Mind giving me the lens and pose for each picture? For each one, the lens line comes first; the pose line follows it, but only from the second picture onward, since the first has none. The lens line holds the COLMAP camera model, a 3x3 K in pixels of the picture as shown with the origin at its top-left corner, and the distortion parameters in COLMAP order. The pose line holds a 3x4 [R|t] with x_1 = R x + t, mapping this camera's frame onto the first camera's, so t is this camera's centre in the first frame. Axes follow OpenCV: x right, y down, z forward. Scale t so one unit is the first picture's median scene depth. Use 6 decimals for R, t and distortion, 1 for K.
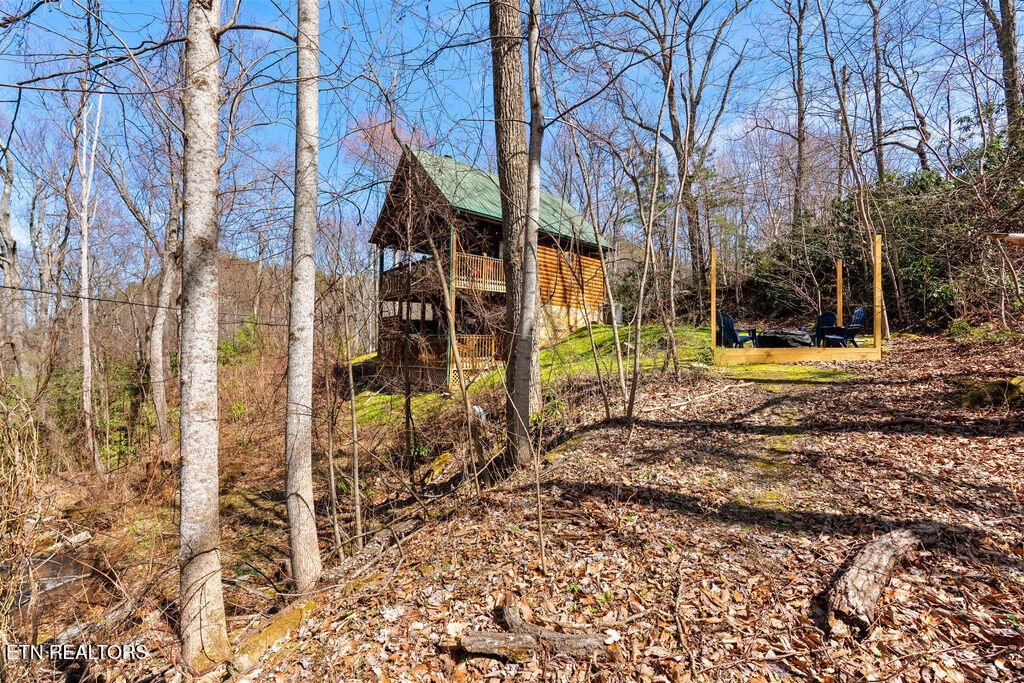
lens RADIAL K [[448.5, 0, 513.2], [0, 448.5, 336.8], [0, 0, 1]] dist [-0.006736, 0.002007]
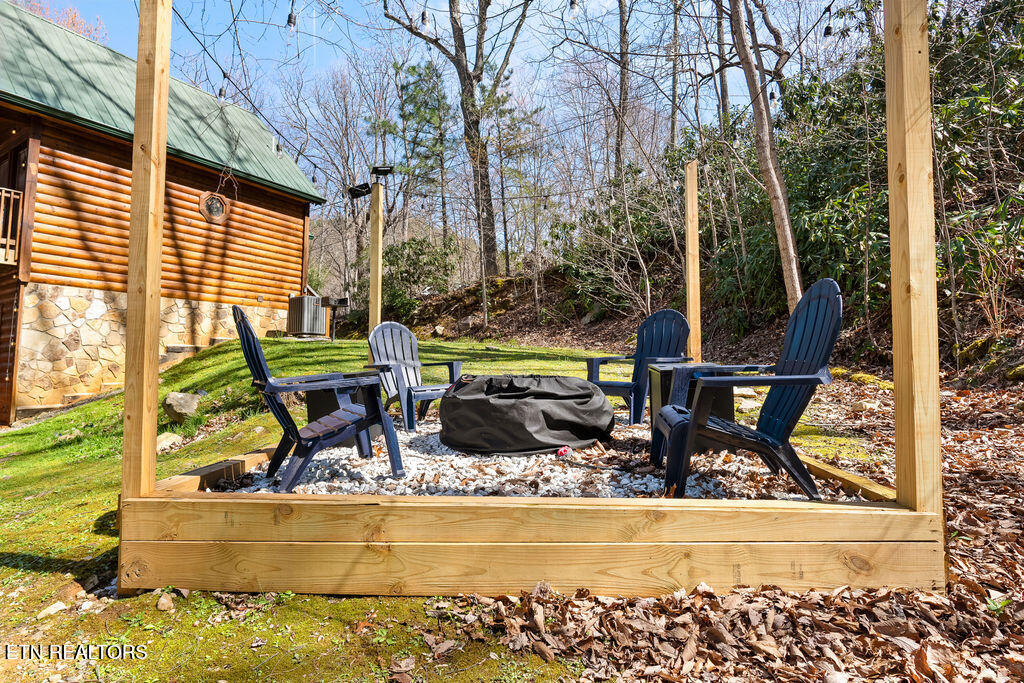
lens RADIAL K [[448.5, 0, 511.0], [0, 448.5, 342.1], [0, 0, 1]] dist [-0.006736, 0.002007]
pose [[0.959489, -0.015190, 0.281338, 0.283965], [0.013633, 0.999879, 0.007491, -0.022565], [-0.281418, -0.003352, 0.959580, 0.399790]]
